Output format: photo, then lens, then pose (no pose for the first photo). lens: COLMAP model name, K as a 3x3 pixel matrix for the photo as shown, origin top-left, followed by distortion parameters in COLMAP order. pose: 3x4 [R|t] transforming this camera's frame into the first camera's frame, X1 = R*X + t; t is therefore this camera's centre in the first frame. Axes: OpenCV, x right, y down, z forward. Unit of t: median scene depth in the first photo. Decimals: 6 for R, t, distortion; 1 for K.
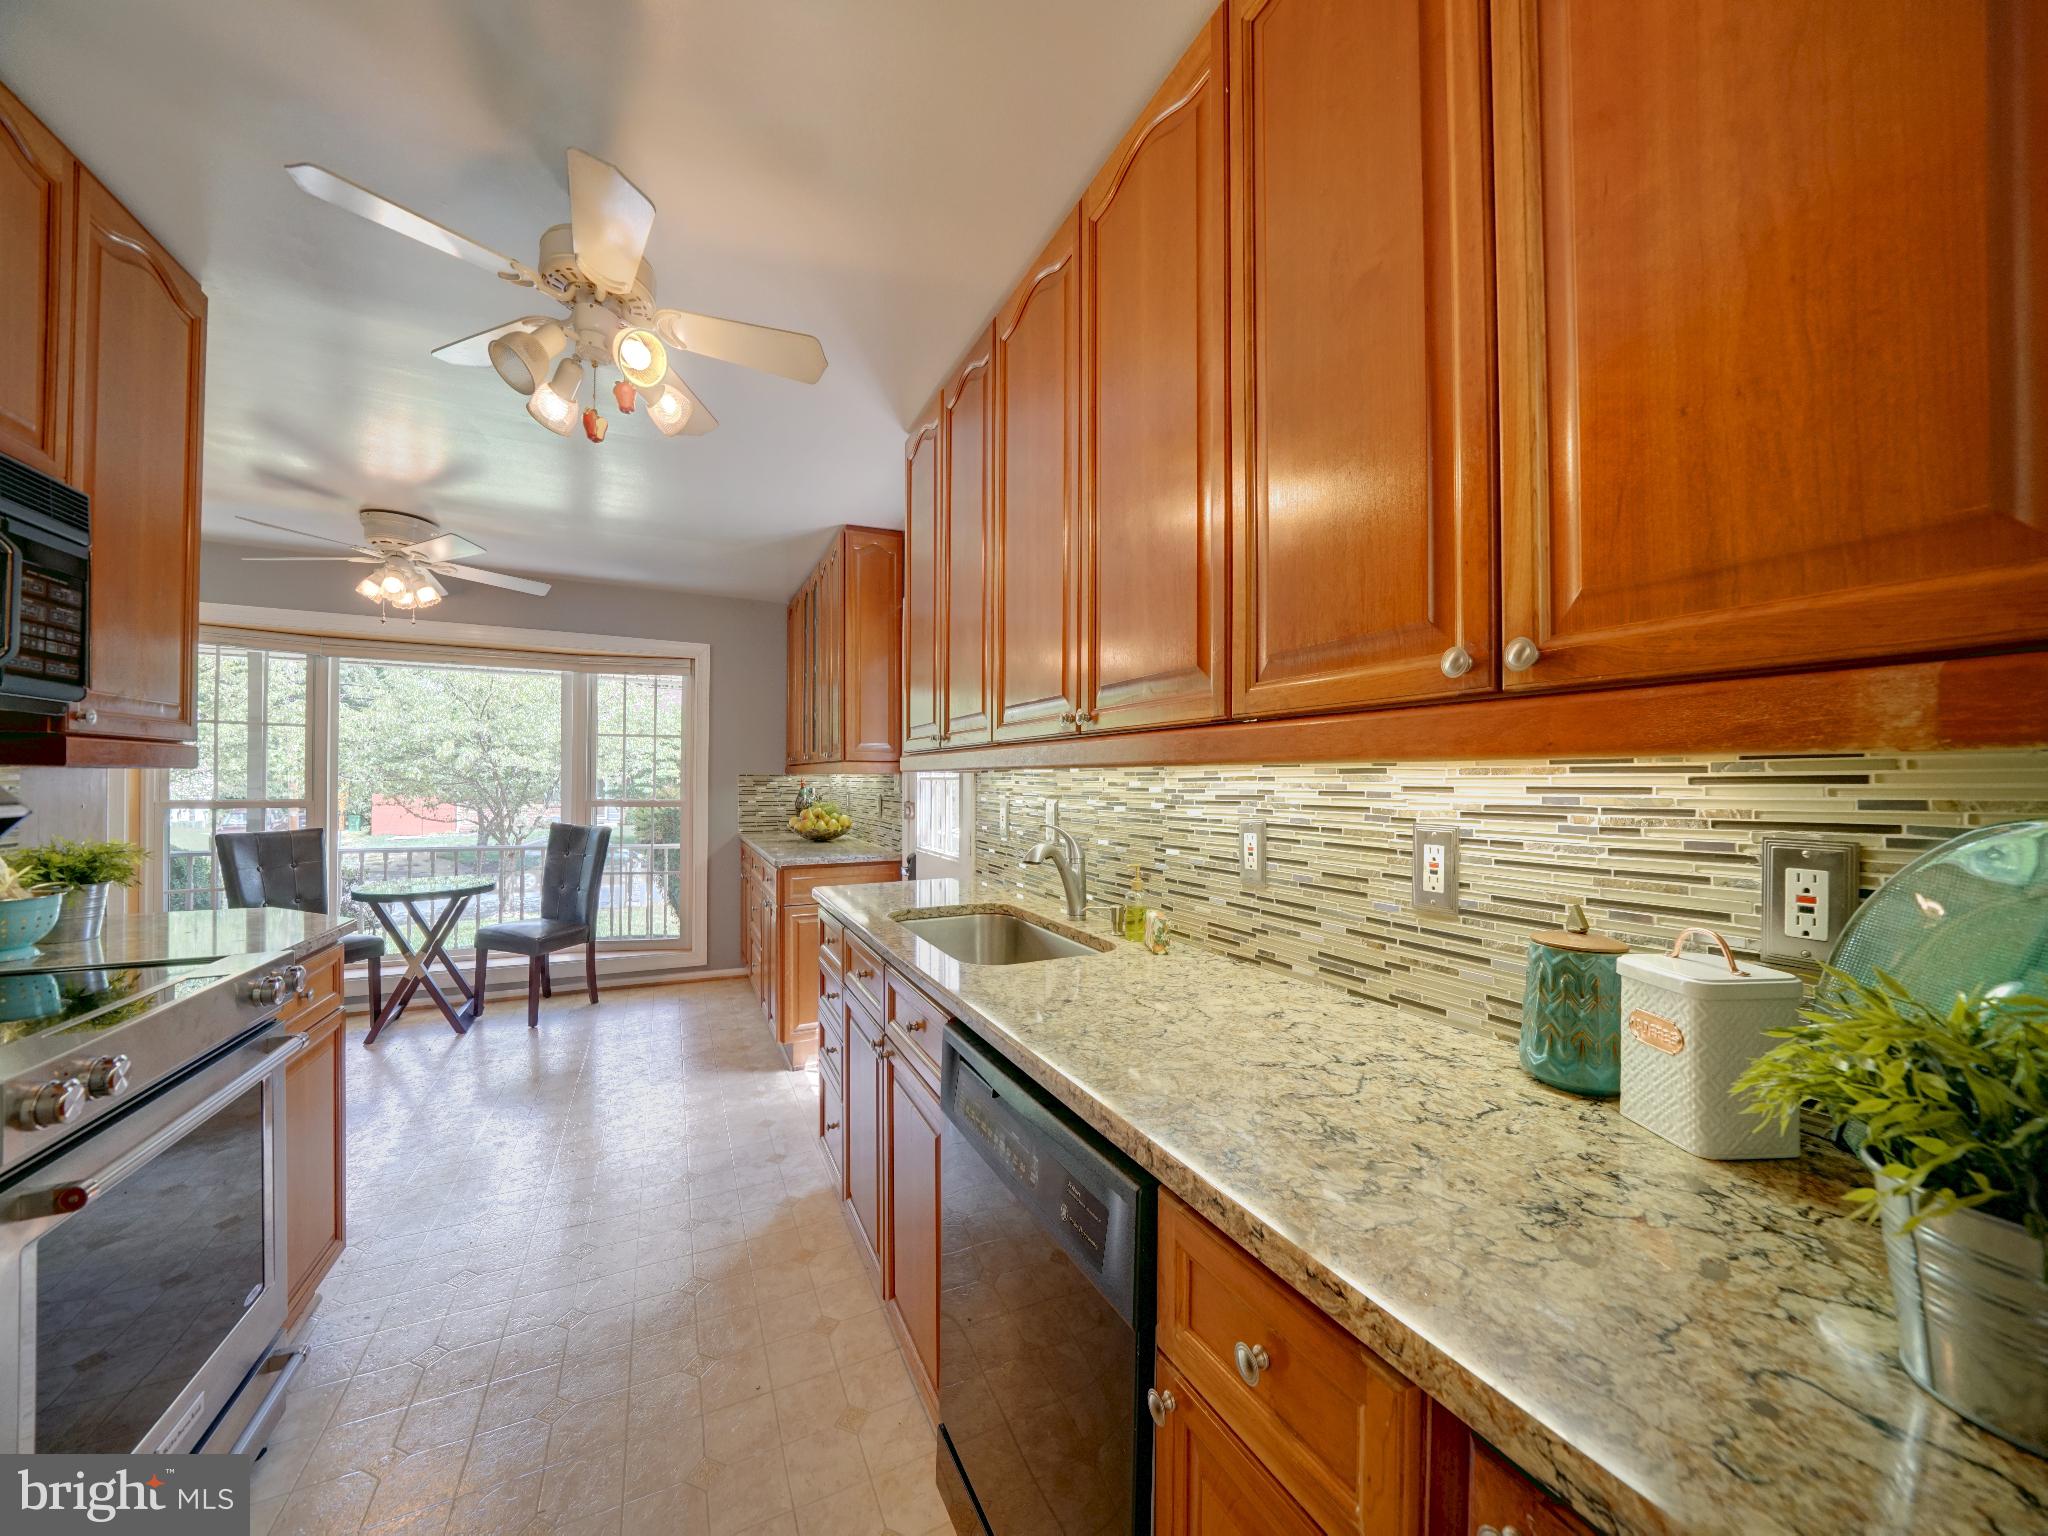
lens RADIAL K [[716.5, 0, 1019.1], [0, 716.5, 781.5], [0, 0, 1]] dist [-0.023852, 0.002254]
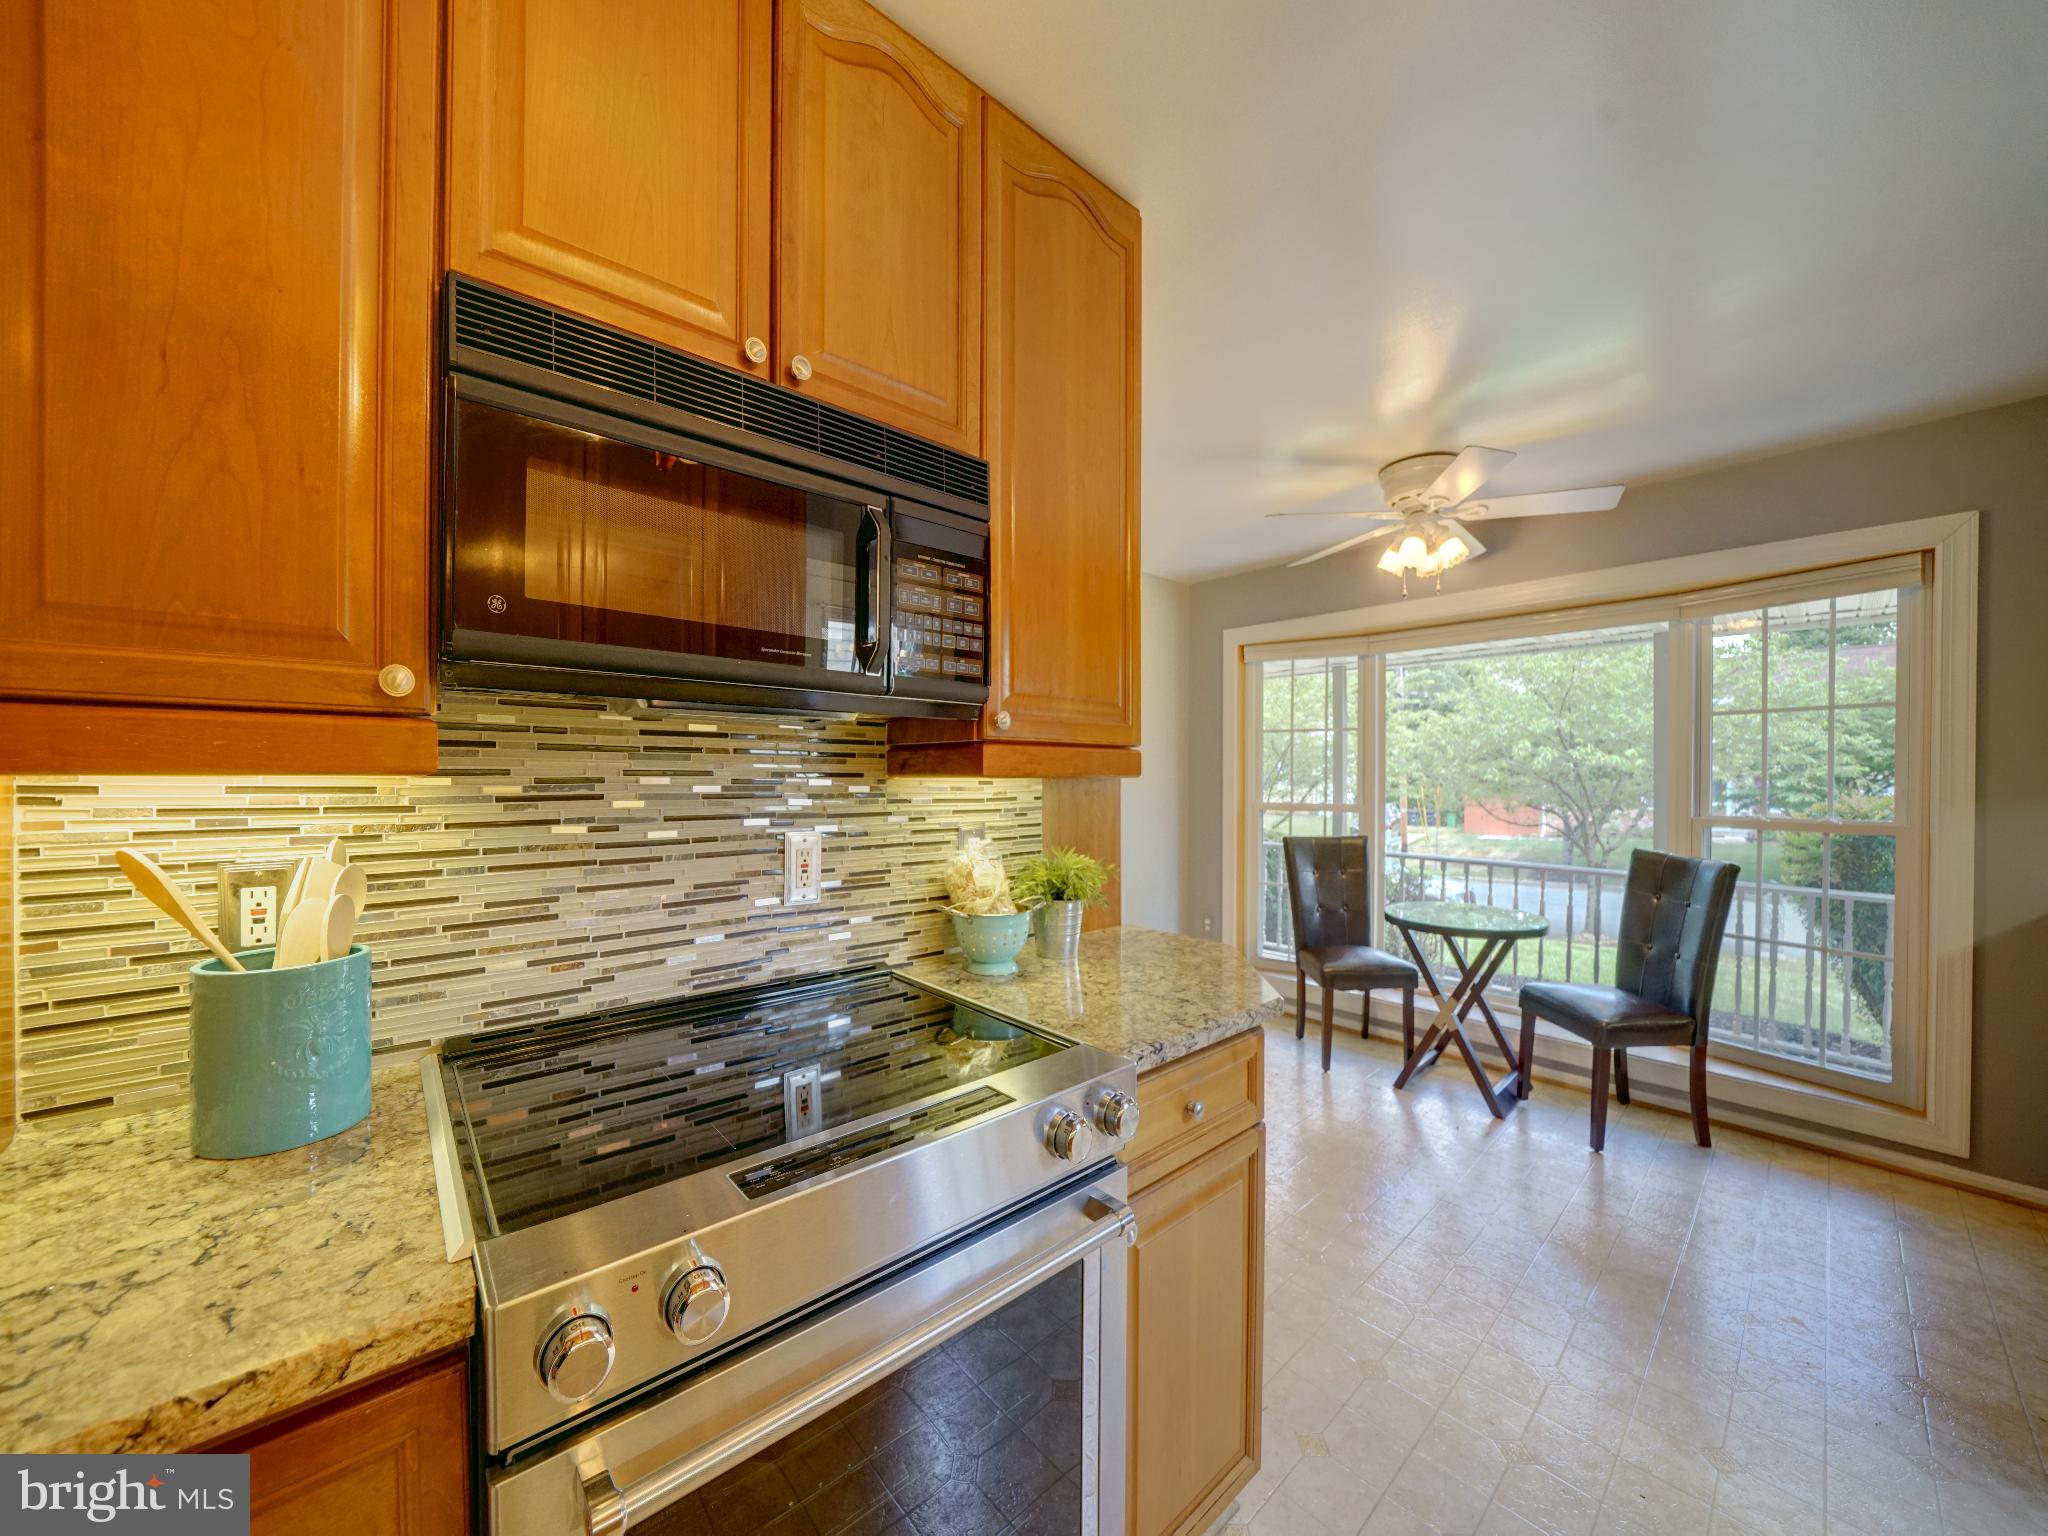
lens RADIAL K [[744.5, 0, 1014.5], [0, 744.5, 778.9], [0, 0, 1]] dist [-0.017682, 0.002651]
pose [[0.269414, -0.002787, -0.963021, -0.164251], [-0.001326, 0.999994, -0.003265, -0.006689], [0.963024, 0.002156, 0.269408, 0.281671]]
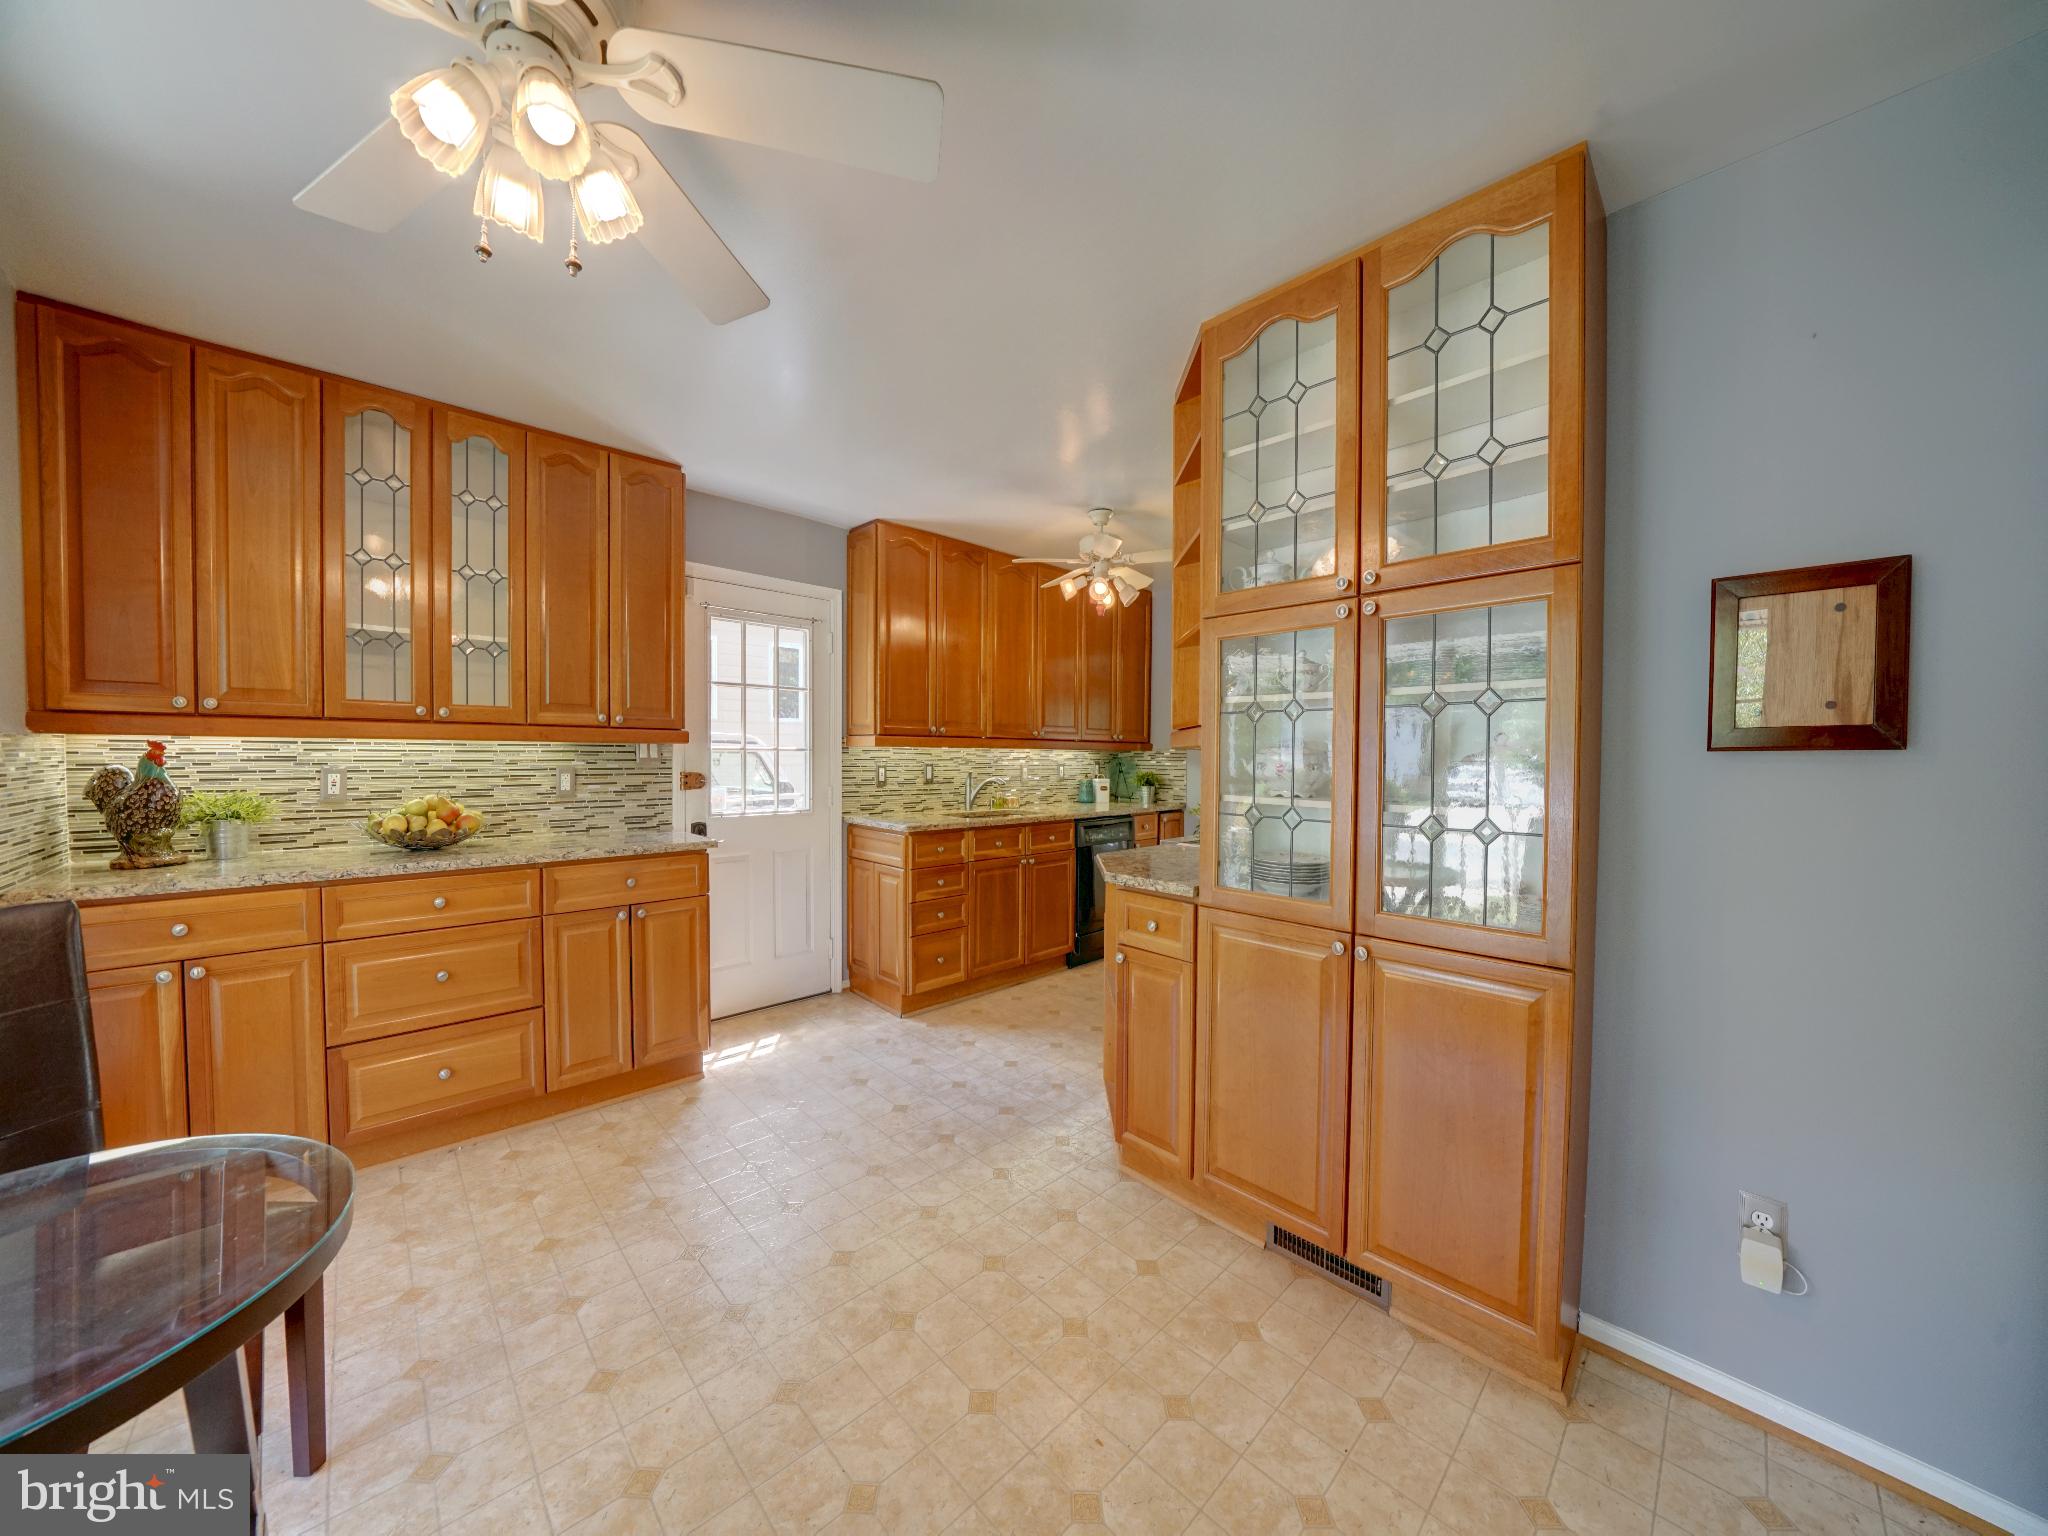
lens RADIAL K [[710.6, 0, 1014.1], [0, 710.6, 773.2], [0, 0, 1]] dist [-0.023315, 0.002345]
pose [[-0.296396, -0.034580, 0.954439, -1.129946], [-0.008515, 0.999400, 0.033564, -0.006743], [-0.955027, 0.001821, -0.296513, 0.798116]]
